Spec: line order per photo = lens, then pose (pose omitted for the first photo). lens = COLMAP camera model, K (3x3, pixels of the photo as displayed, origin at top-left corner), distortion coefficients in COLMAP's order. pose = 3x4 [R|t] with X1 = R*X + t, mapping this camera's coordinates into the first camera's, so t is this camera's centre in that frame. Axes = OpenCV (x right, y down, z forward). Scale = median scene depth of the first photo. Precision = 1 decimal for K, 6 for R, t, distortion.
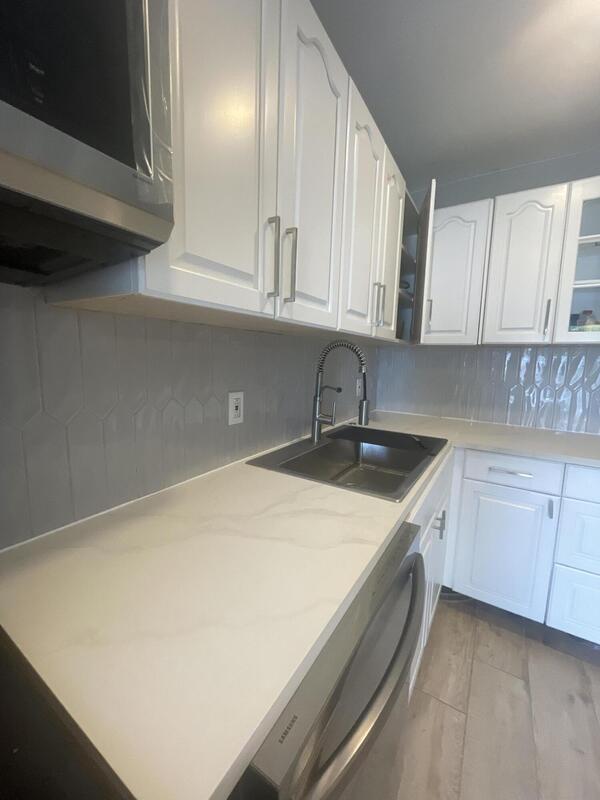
lens RADIAL K [[324.5, 0, 300.0], [0, 324.5, 400.0], [0, 0, 1]] dist [-0.001884, -0.000257]
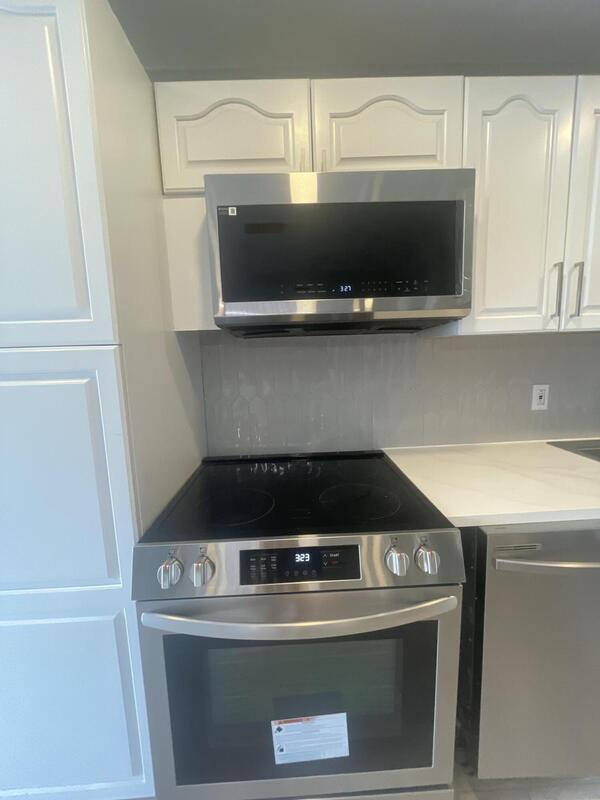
lens RADIAL K [[324.5, 0, 300.0], [0, 324.5, 400.0], [0, 0, 1]] dist [-0.001884, -0.000257]
pose [[0.558747, 0.068693, -0.826488, 0.285998], [-0.052917, 0.997486, 0.047130, 0.022242], [0.827648, 0.017402, 0.560977, -0.420780]]
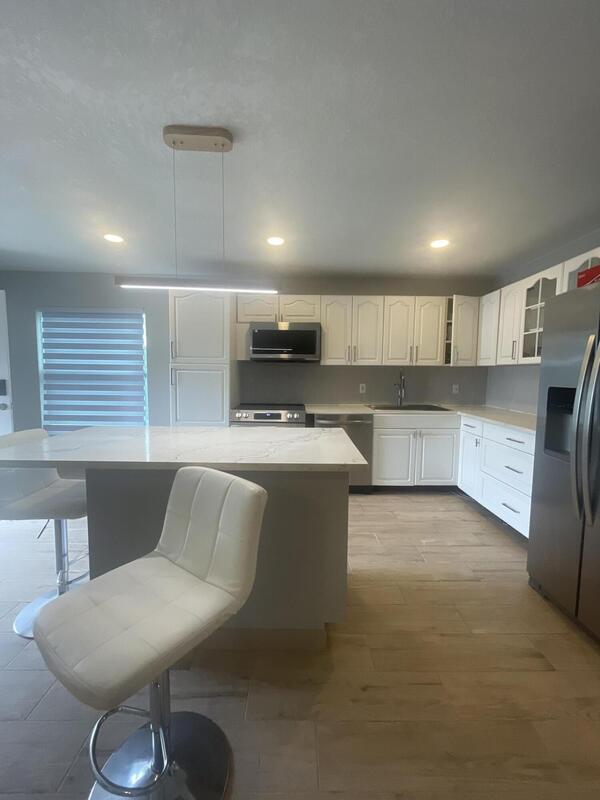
lens RADIAL K [[324.5, 0, 300.0], [0, 324.5, 400.0], [0, 0, 1]] dist [-0.001884, -0.000257]
pose [[0.533109, 0.054076, -0.844316, 2.117395], [-0.105165, 0.994451, -0.002711, 0.203282], [0.839485, 0.090238, 0.535838, -1.251860]]
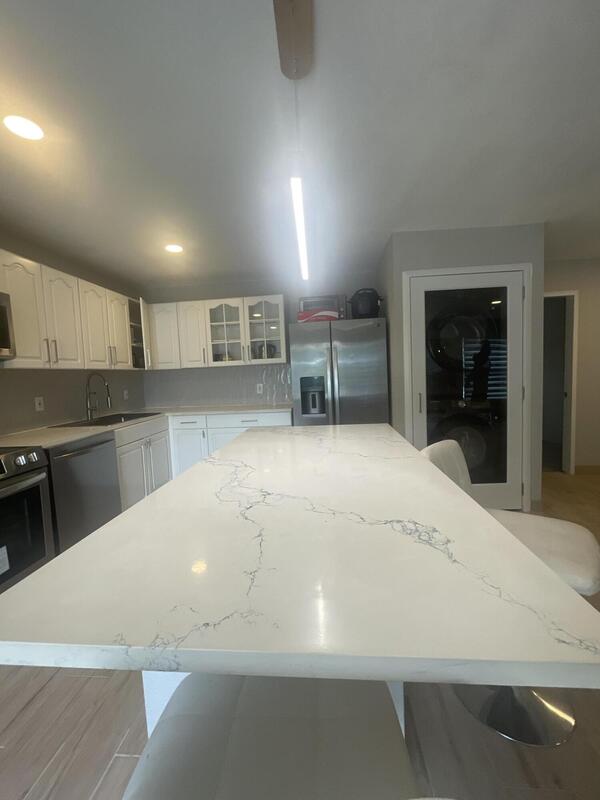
lens RADIAL K [[324.5, 0, 300.0], [0, 324.5, 400.0], [0, 0, 1]] dist [-0.001884, -0.000257]
pose [[0.889650, -0.095961, 0.446447, 0.382791], [0.118866, 0.992632, -0.023507, 0.243646], [-0.440902, 0.073980, 0.894501, -1.693424]]
